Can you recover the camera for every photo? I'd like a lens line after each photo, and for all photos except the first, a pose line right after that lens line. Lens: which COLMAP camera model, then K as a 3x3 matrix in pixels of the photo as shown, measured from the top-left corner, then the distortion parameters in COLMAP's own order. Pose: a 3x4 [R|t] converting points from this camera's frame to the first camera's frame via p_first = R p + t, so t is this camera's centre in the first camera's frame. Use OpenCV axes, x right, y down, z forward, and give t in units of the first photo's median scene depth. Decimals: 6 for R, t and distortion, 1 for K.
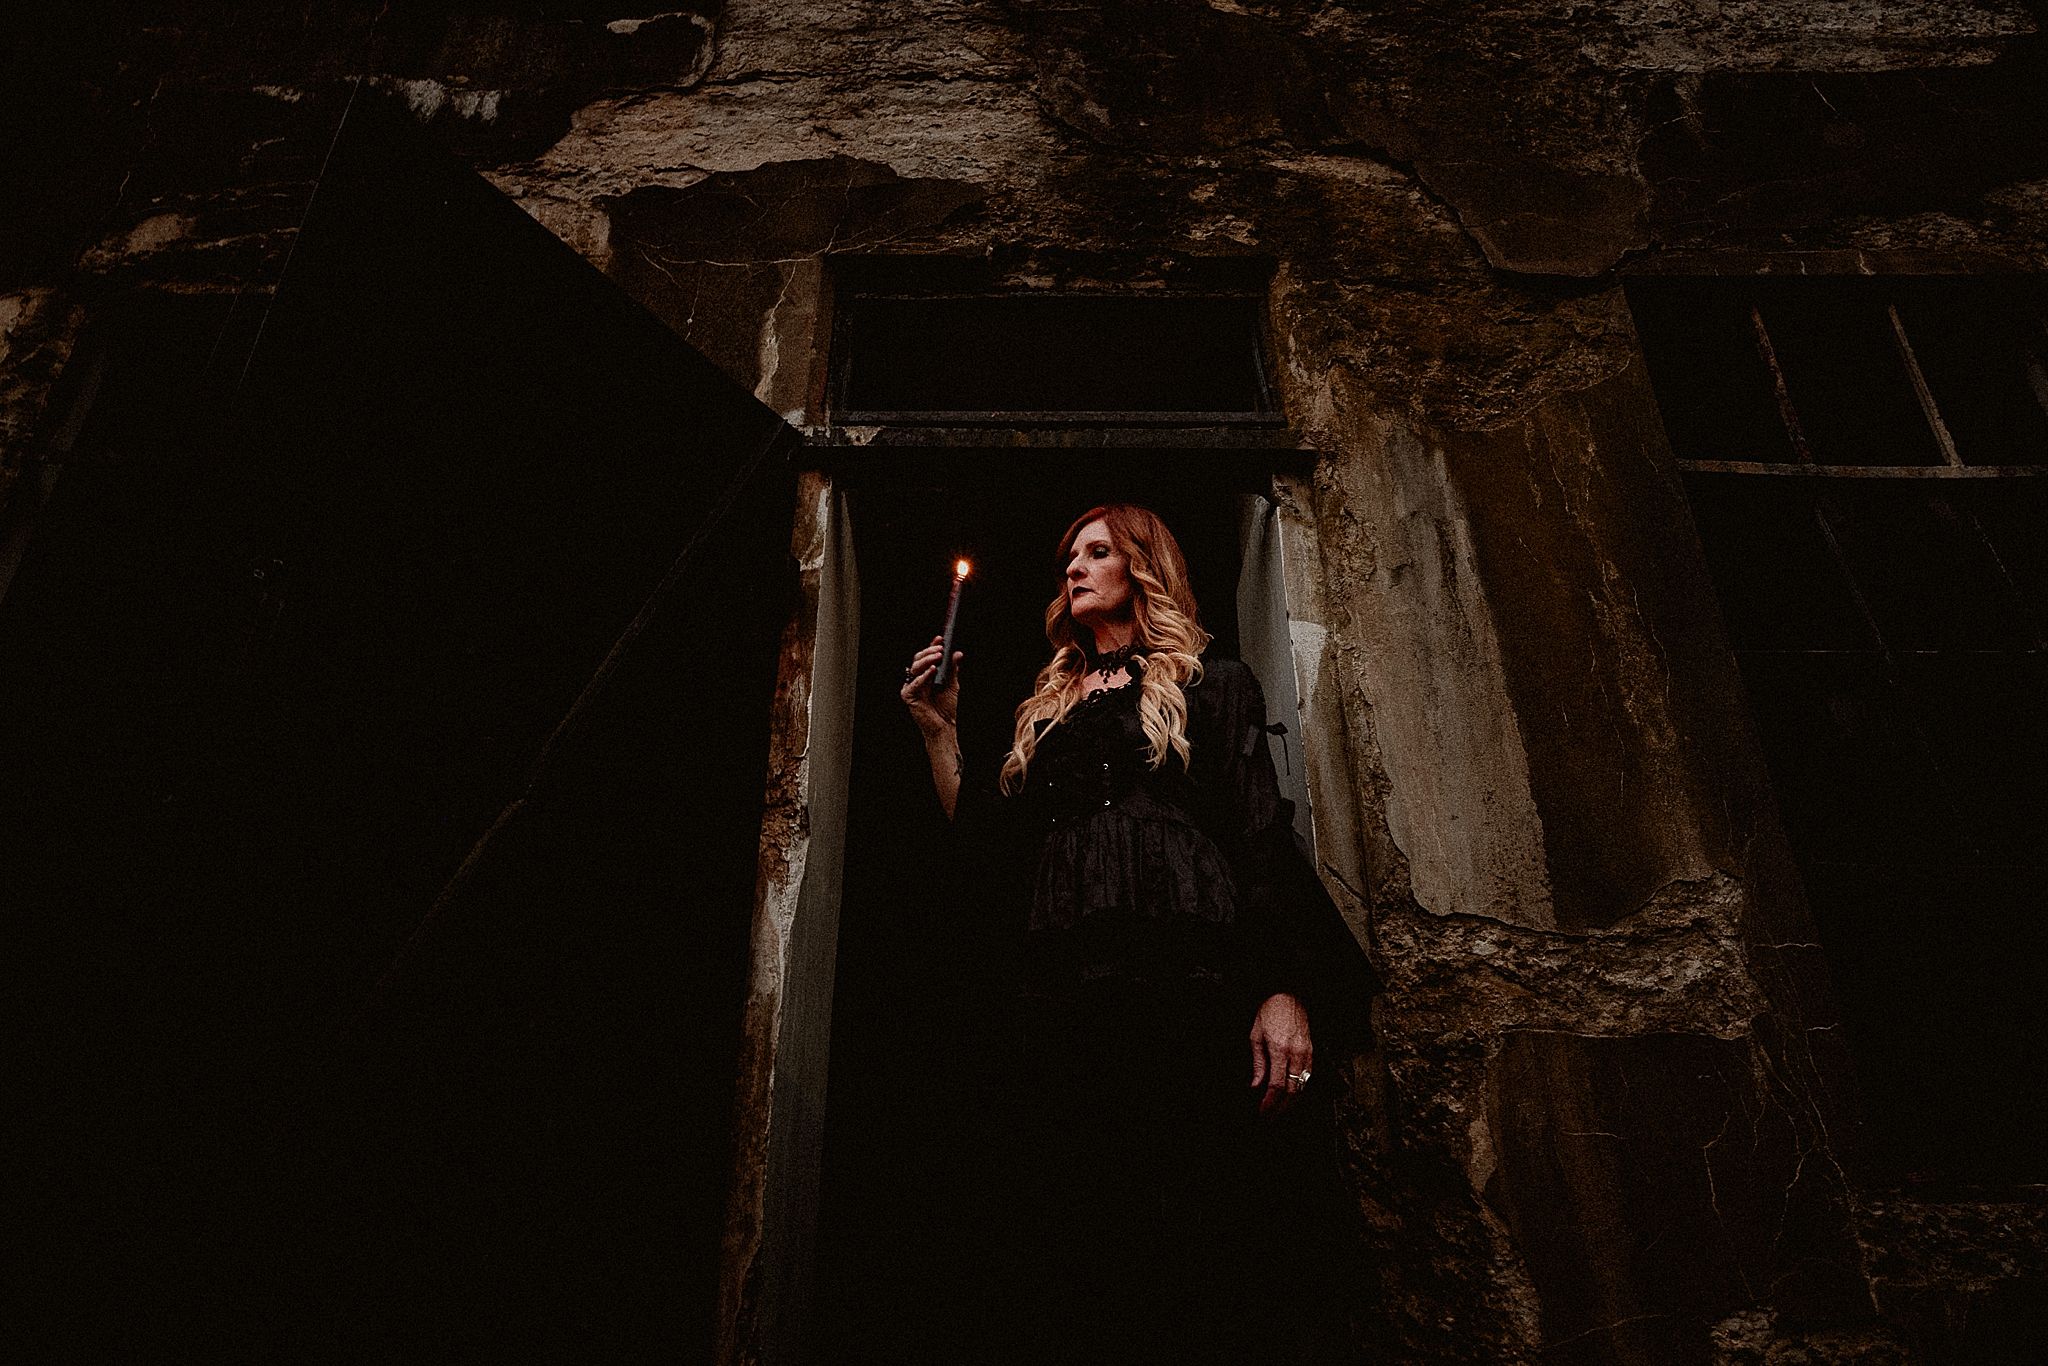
lens RADIAL K [[1241.9, 0, 1024.0], [0, 1241.9, 683.0], [0, 0, 1]] dist [-0.039273, 0.013551]
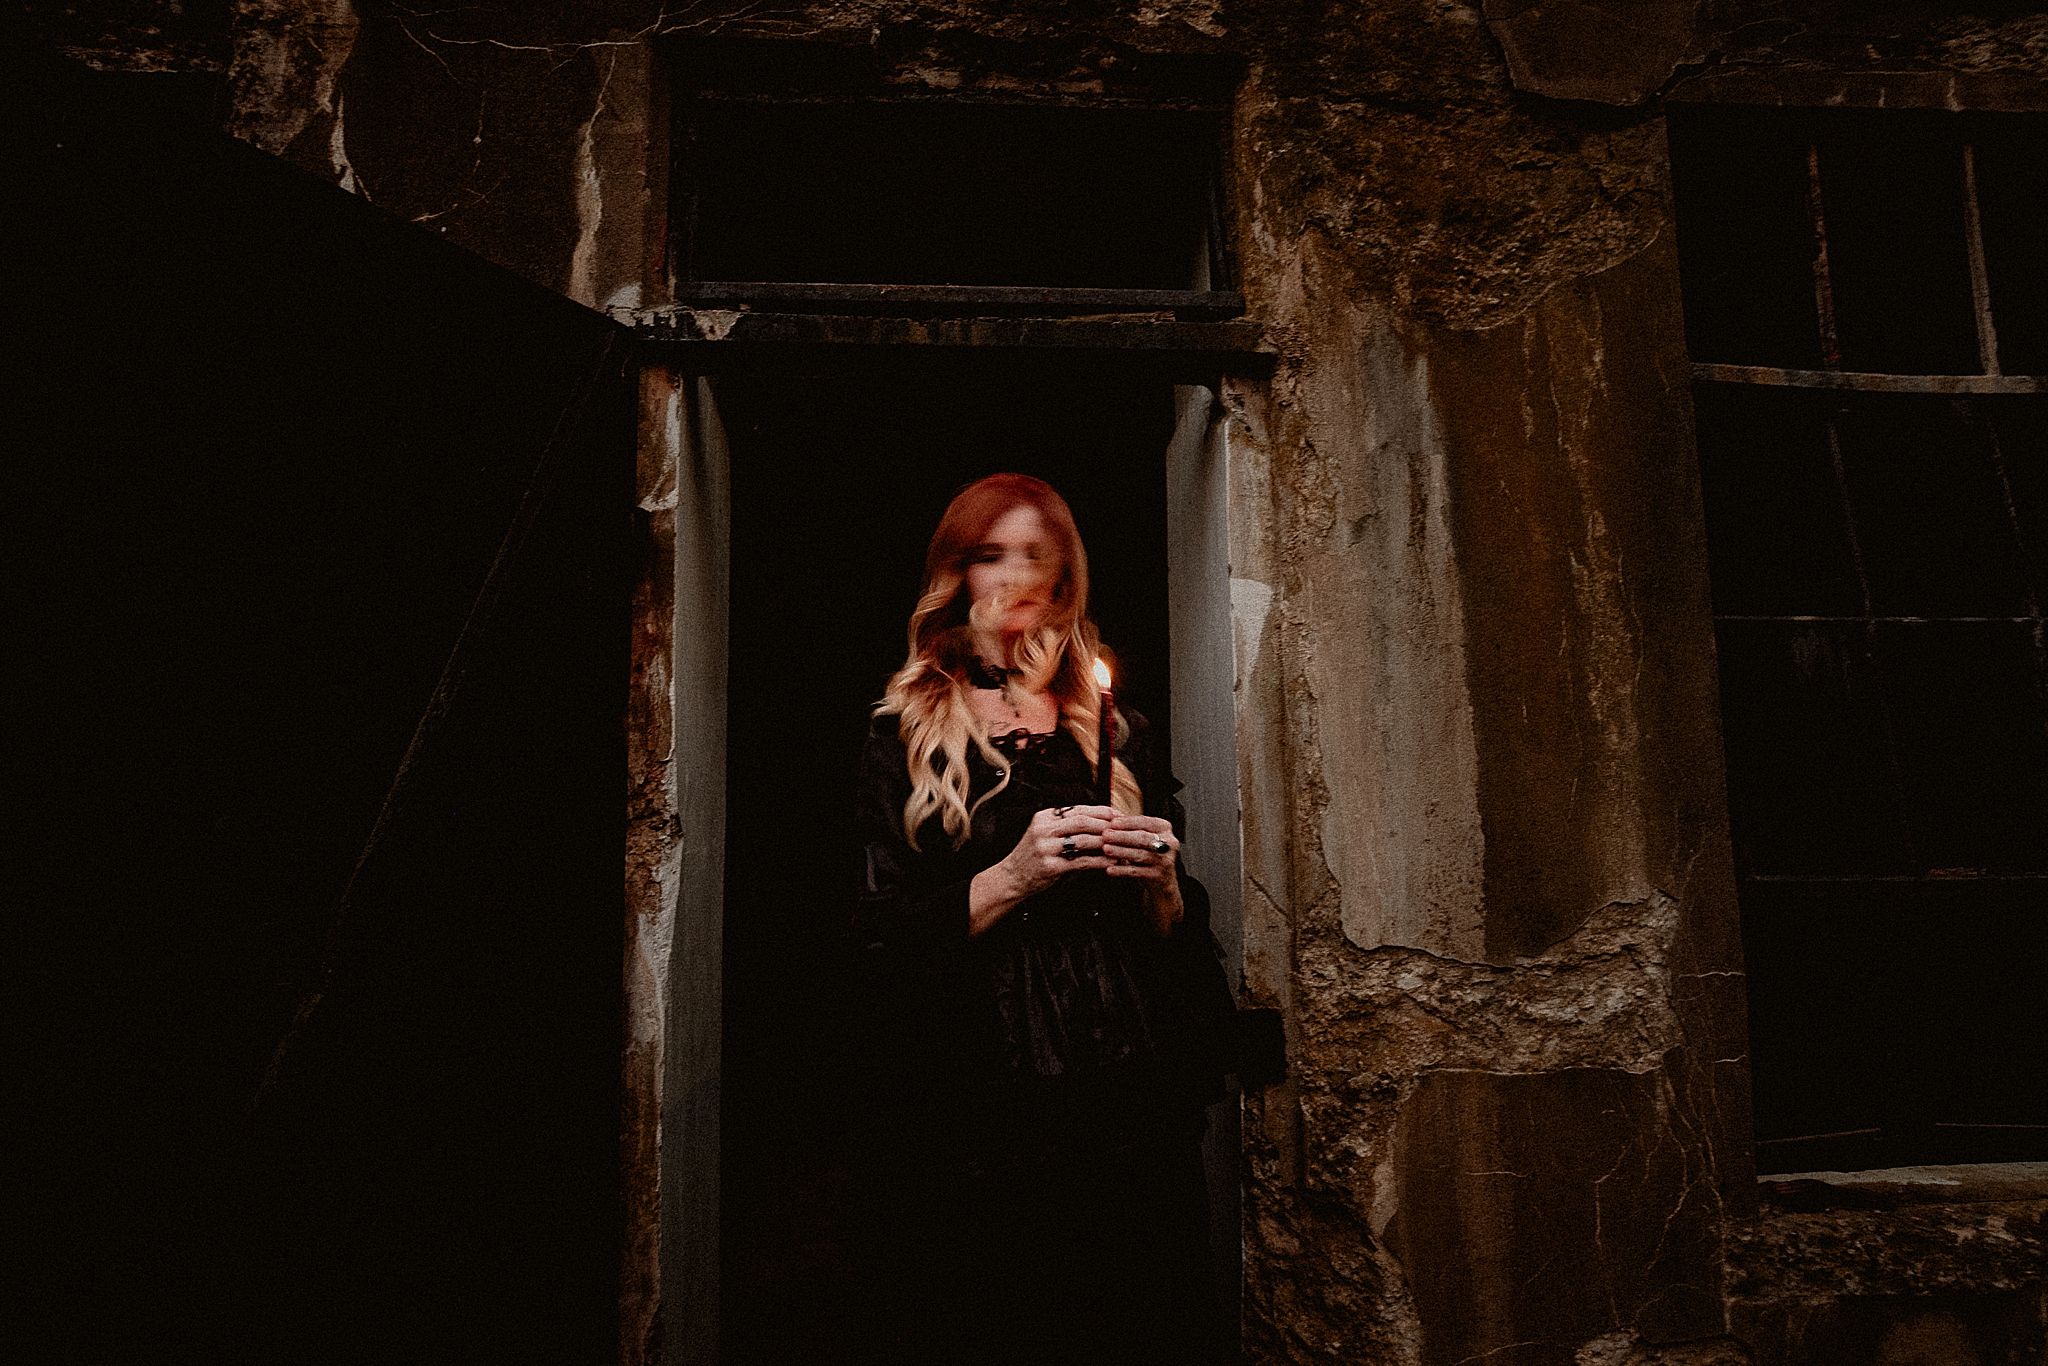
lens RADIAL K [[1241.9, 0, 1024.0], [0, 1241.9, 683.0], [0, 0, 1]] dist [-0.039273, 0.013551]
pose [[0.996445, -0.004946, 0.084101, -0.002924], [-0.024200, 0.939397, 0.341976, -0.278632], [-0.080696, -0.342795, 0.935938, 0.179750]]
